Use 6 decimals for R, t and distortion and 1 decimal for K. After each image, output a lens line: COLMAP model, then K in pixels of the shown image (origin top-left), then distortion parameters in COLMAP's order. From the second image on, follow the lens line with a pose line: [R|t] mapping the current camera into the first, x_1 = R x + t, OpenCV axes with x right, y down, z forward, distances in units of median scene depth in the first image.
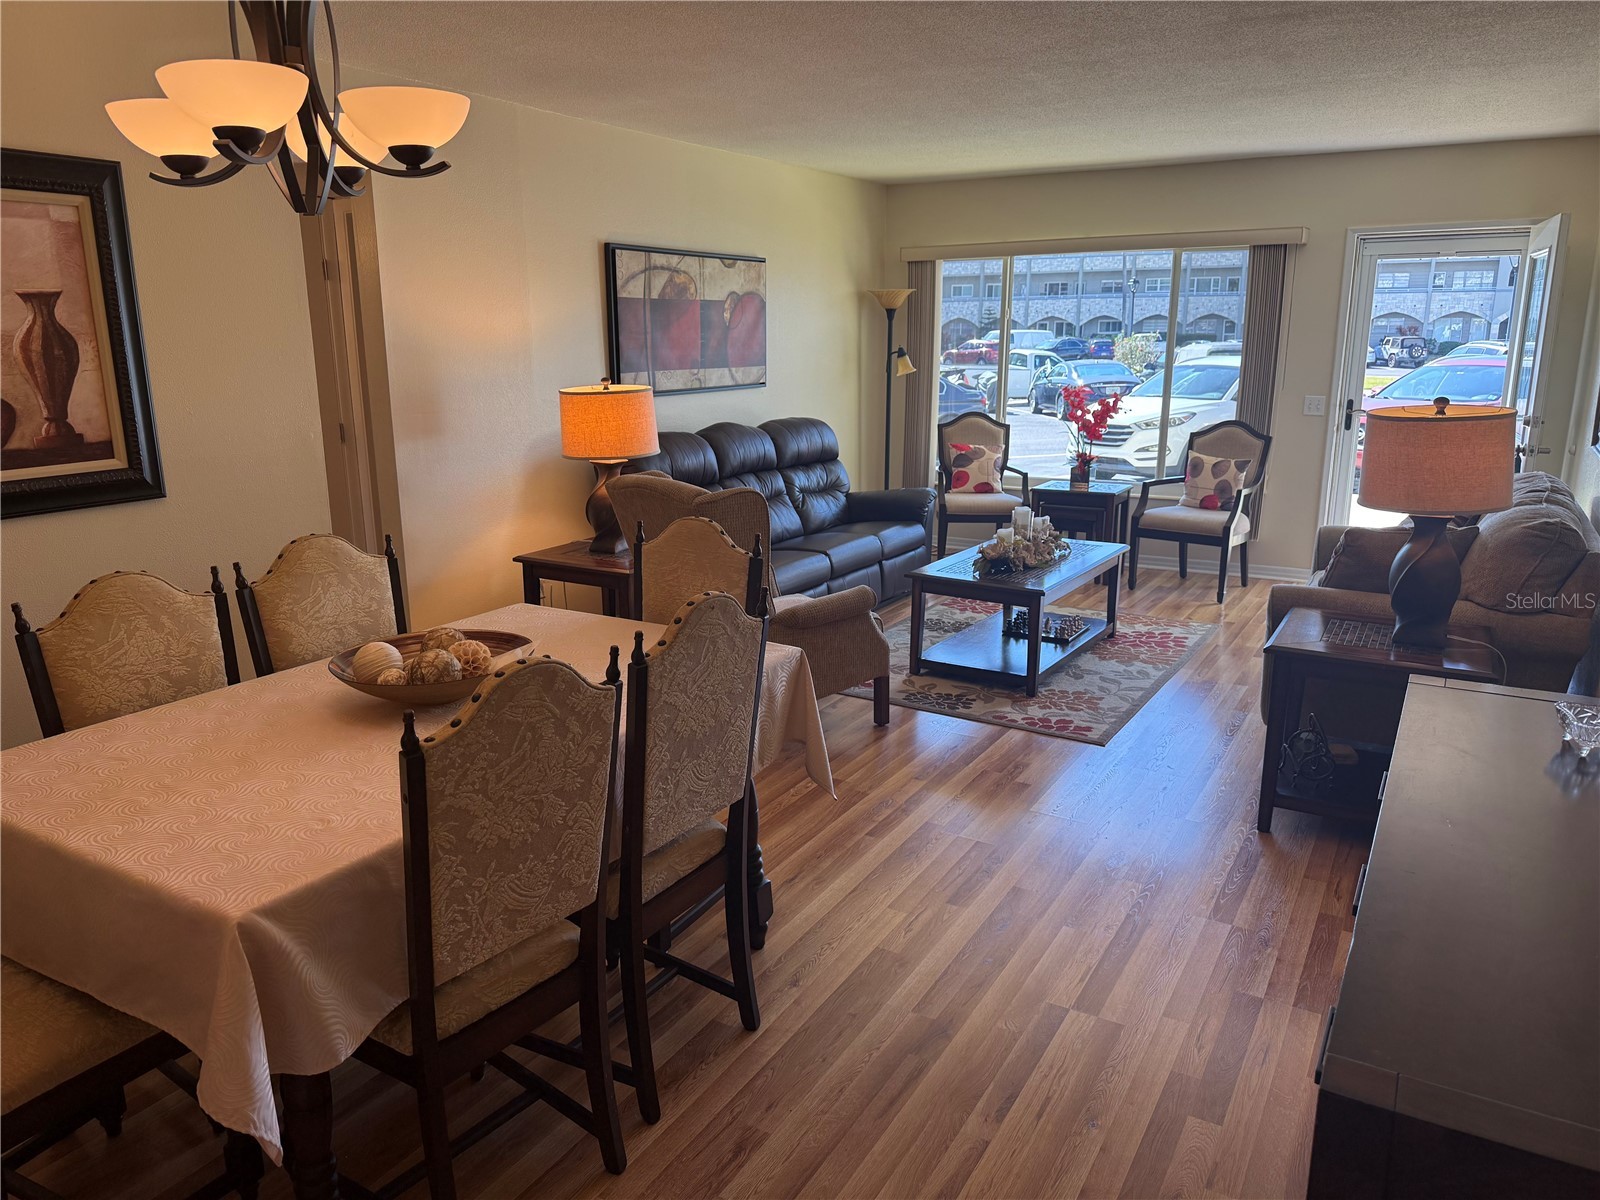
lens RADIAL K [[1120.4, 0, 800.0], [0, 1120.4, 600.0], [0, 0, 1]] dist [0.079732, -0.117717]
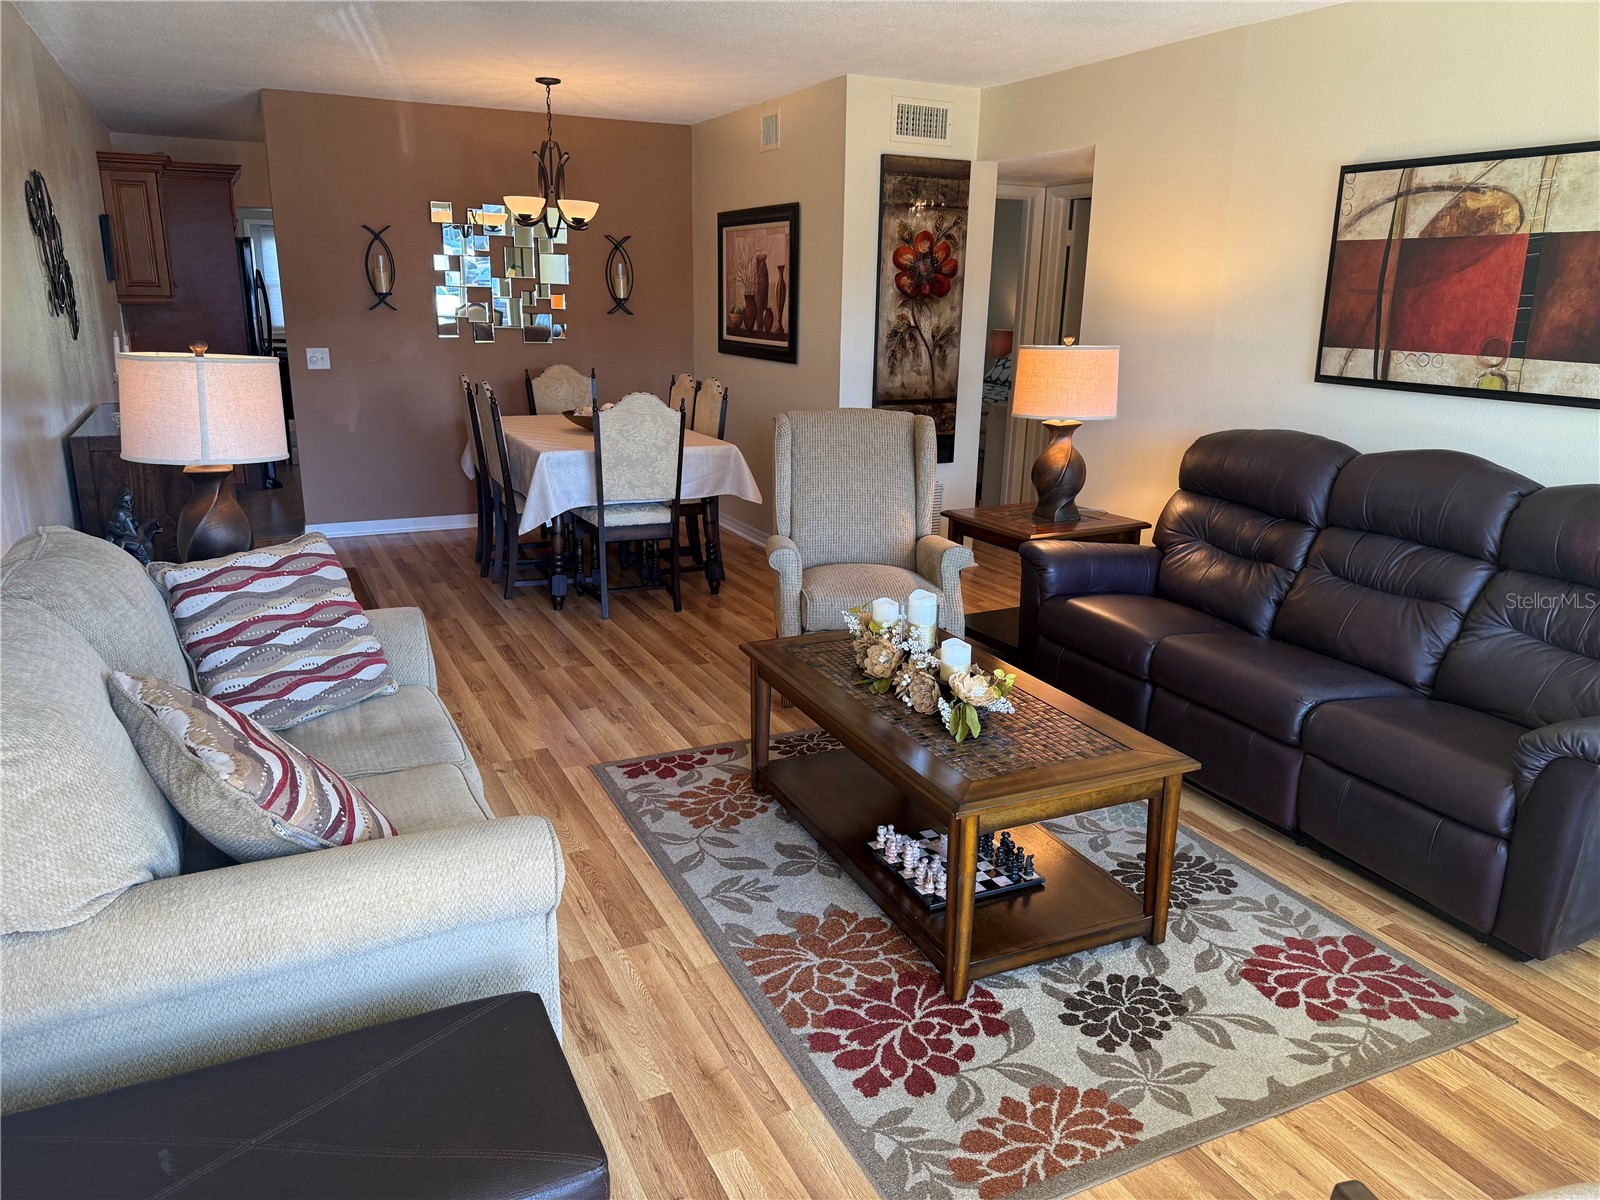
lens RADIAL K [[1120.4, 0, 800.0], [0, 1120.4, 600.0], [0, 0, 1]] dist [0.079732, -0.117717]
pose [[-0.552724, 0.216847, -0.804657, 0.599692], [-0.207958, 0.899117, 0.385151, -0.248200], [0.807001, 0.380217, -0.451868, 1.044243]]
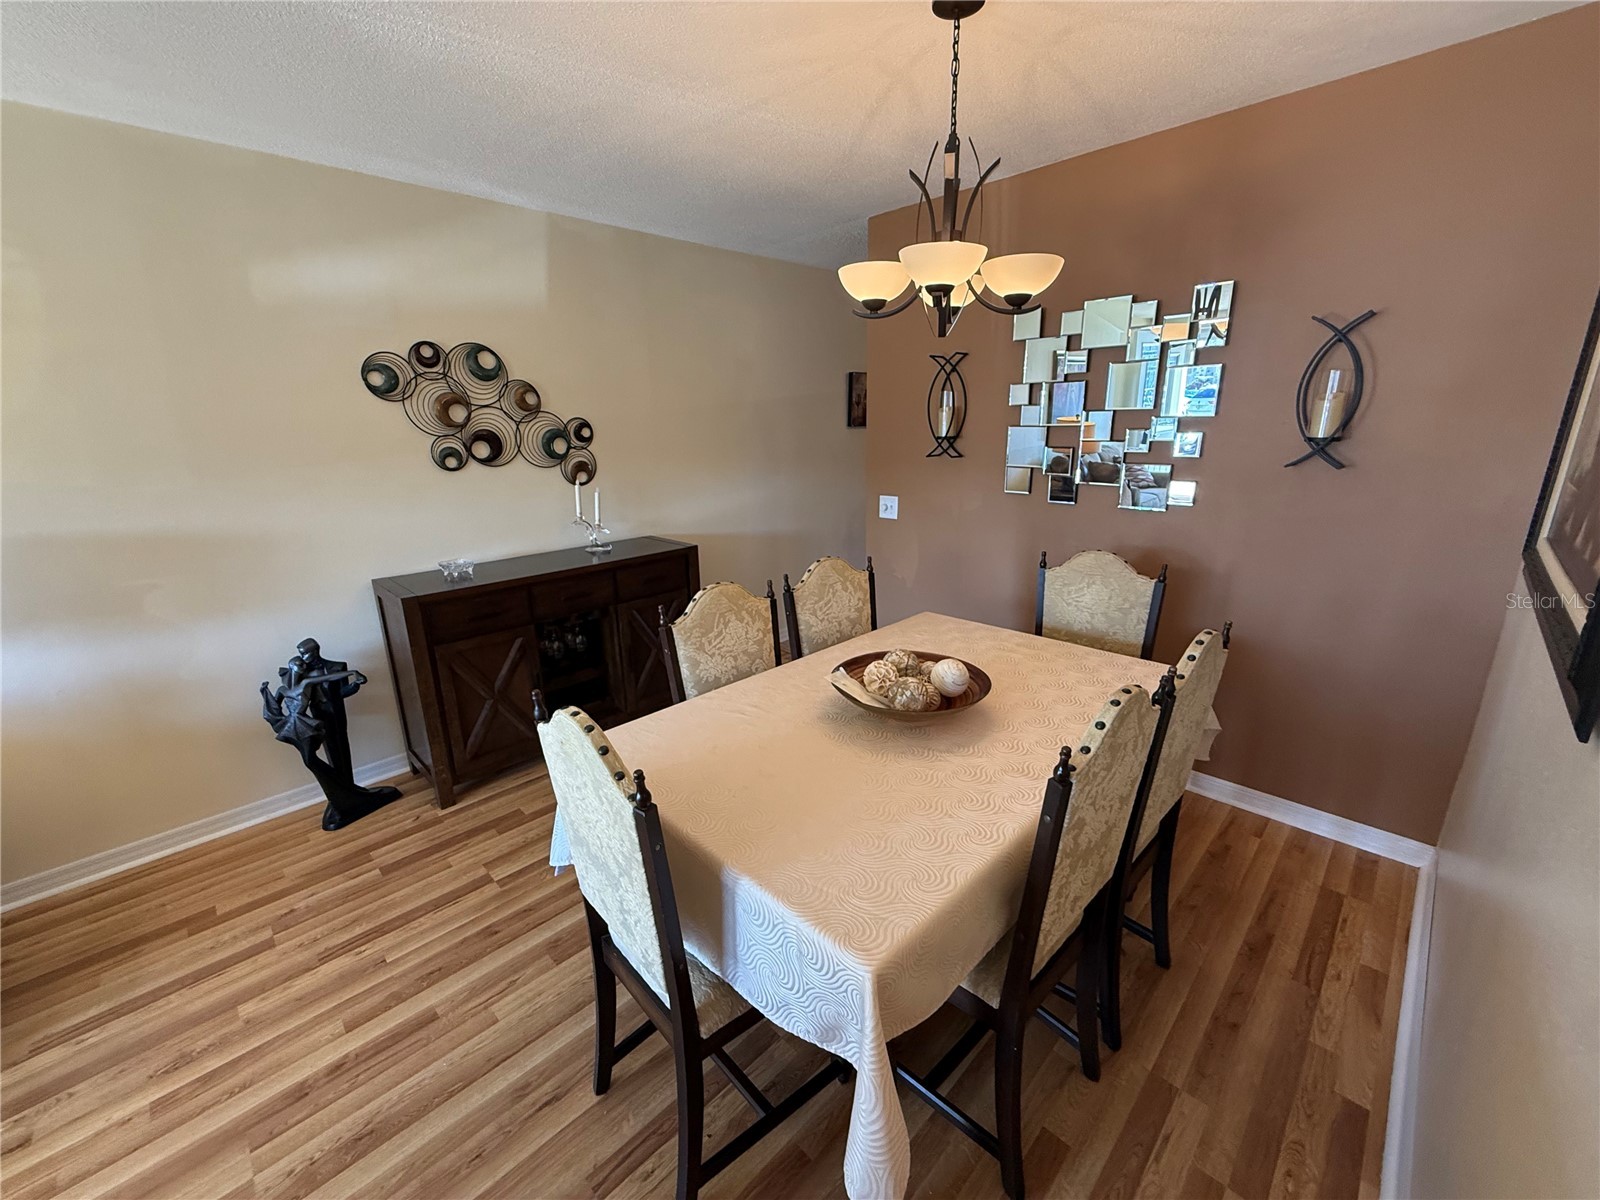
lens RADIAL K [[632.5, 0, 800.0], [0, 632.5, 600.0], [0, 0, 1]] dist [-0.002885, -0.000270]
pose [[-0.967671, -0.041138, 0.248837, -0.154931], [0.085764, 0.874146, 0.478031, -0.146320], [-0.237185, 0.483918, -0.842358, 0.624332]]
